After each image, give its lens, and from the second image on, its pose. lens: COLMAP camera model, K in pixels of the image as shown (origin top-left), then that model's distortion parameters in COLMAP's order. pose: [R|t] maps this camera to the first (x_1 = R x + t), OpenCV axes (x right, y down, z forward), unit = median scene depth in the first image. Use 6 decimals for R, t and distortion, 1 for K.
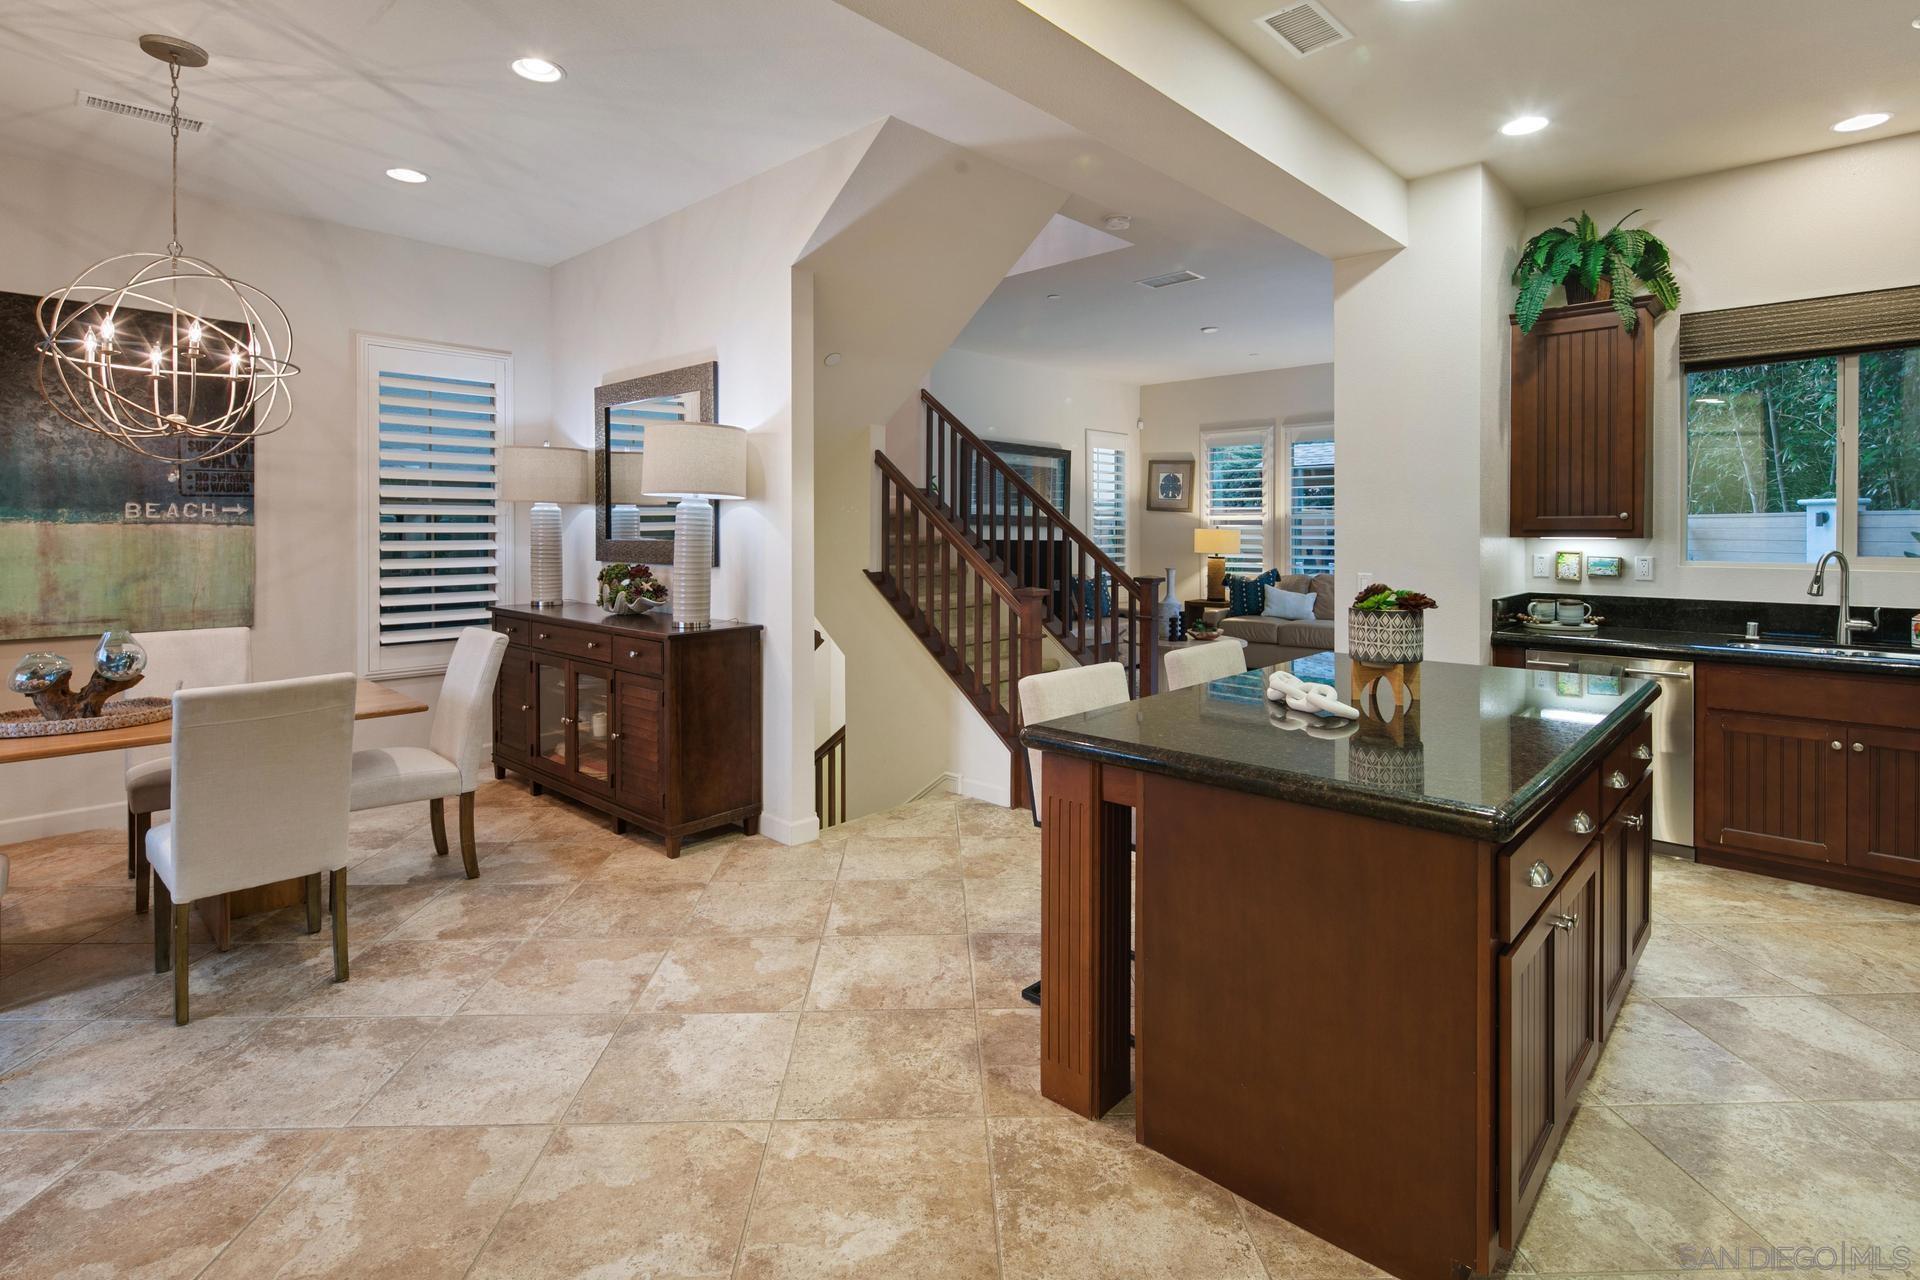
lens RADIAL K [[934.0, 0, 934.6], [0, 934.0, 533.0], [0, 0, 1]] dist [0.001081, -0.002485]
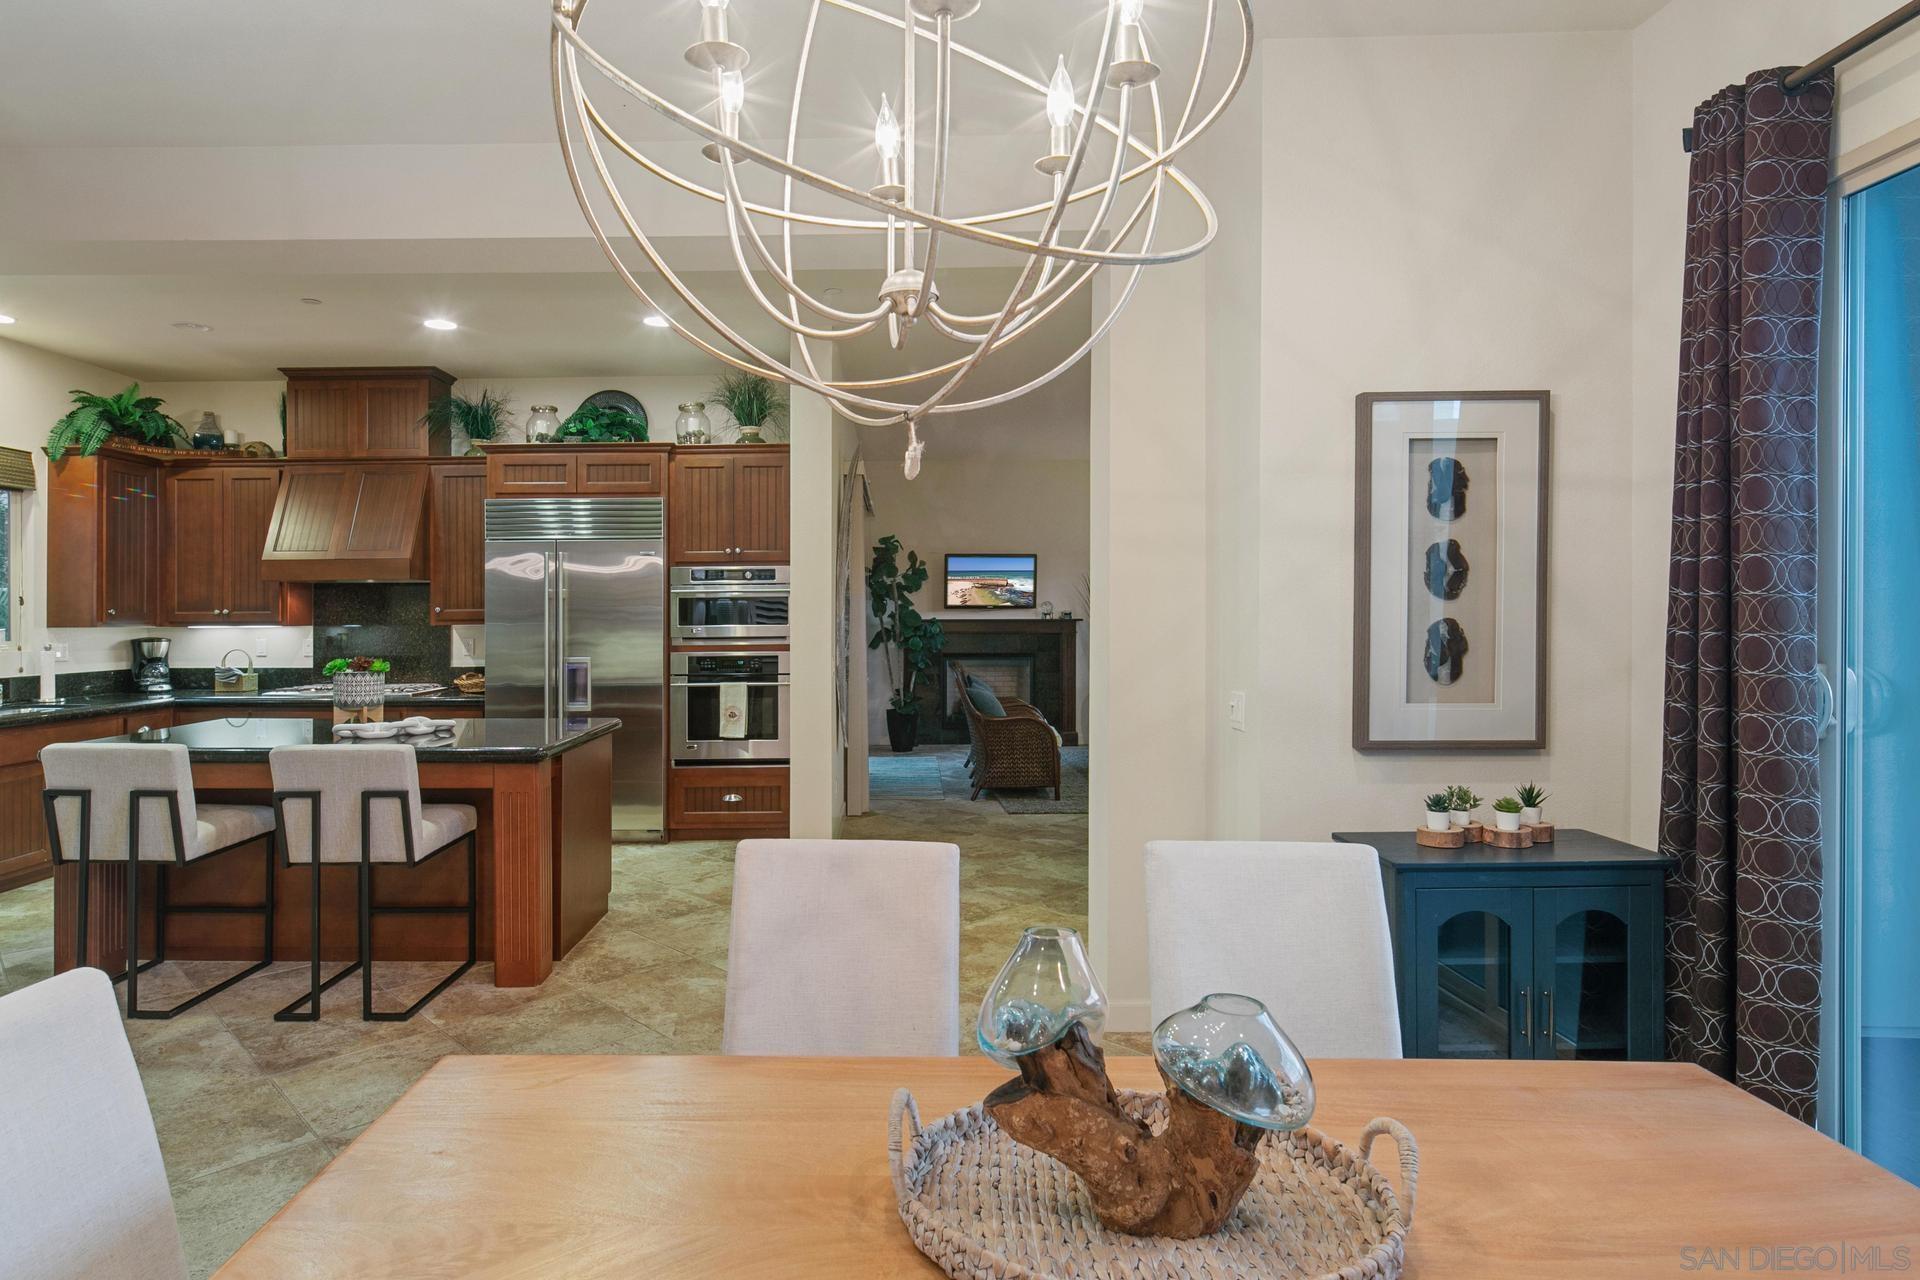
lens RADIAL K [[934.0, 0, 955.4], [0, 934.0, 631.4], [0, 0, 1]] dist [0.001081, -0.002485]
pose [[-0.750256, 0.004037, 0.661135, -0.743544], [0.008750, 0.999954, 0.003824, 0.013765], [-0.661089, 0.008654, -0.750257, 0.897073]]
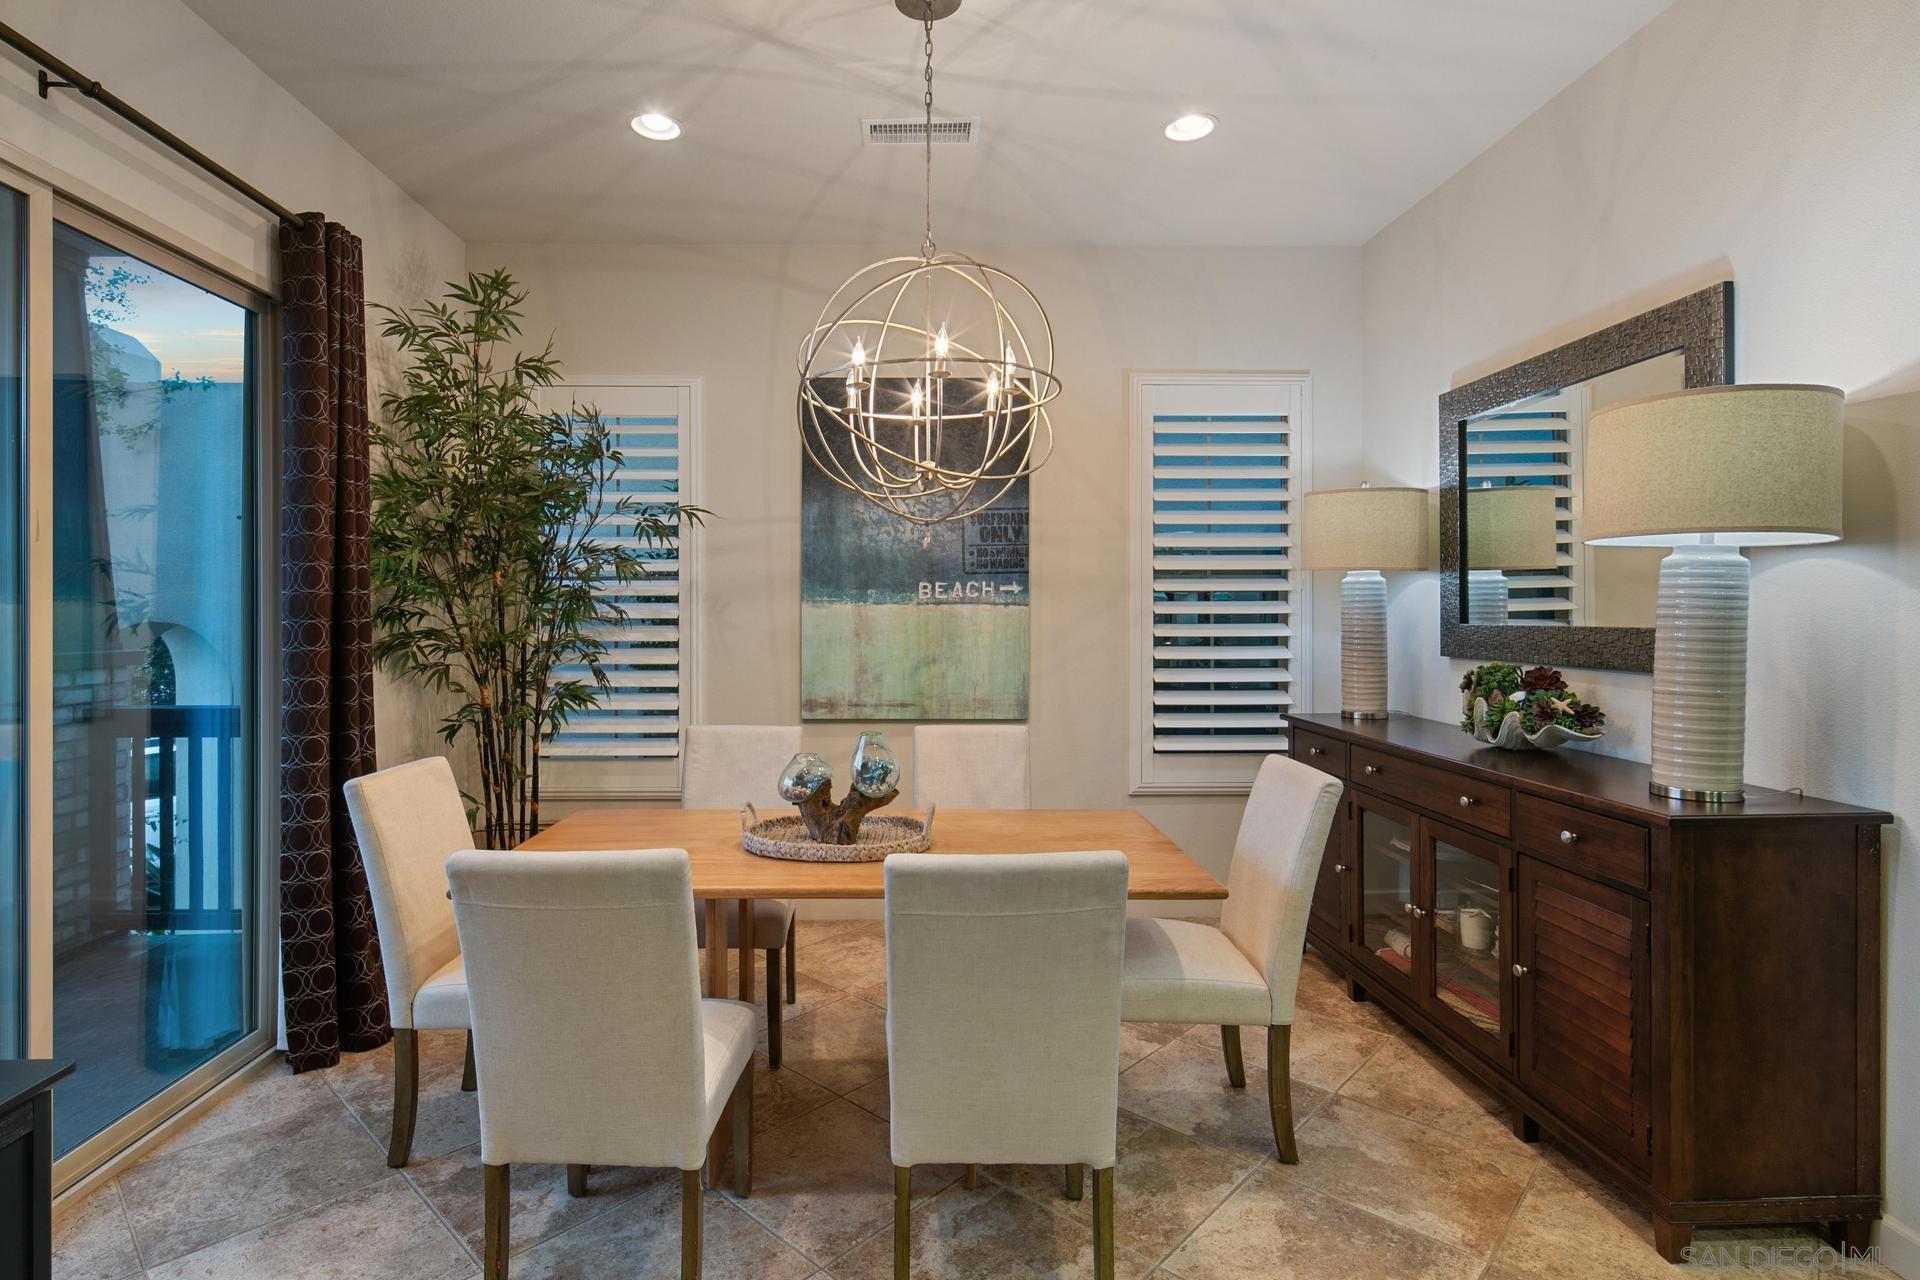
lens RADIAL K [[934.0, 0, 963.5], [0, 934.0, 621.0], [0, 0, 1]] dist [0.001081, -0.002485]
pose [[0.745181, 0.004419, -0.666848, -0.203935], [-0.000759, 0.999983, 0.005778, 0.001489], [0.666862, -0.003800, 0.745171, 0.330412]]
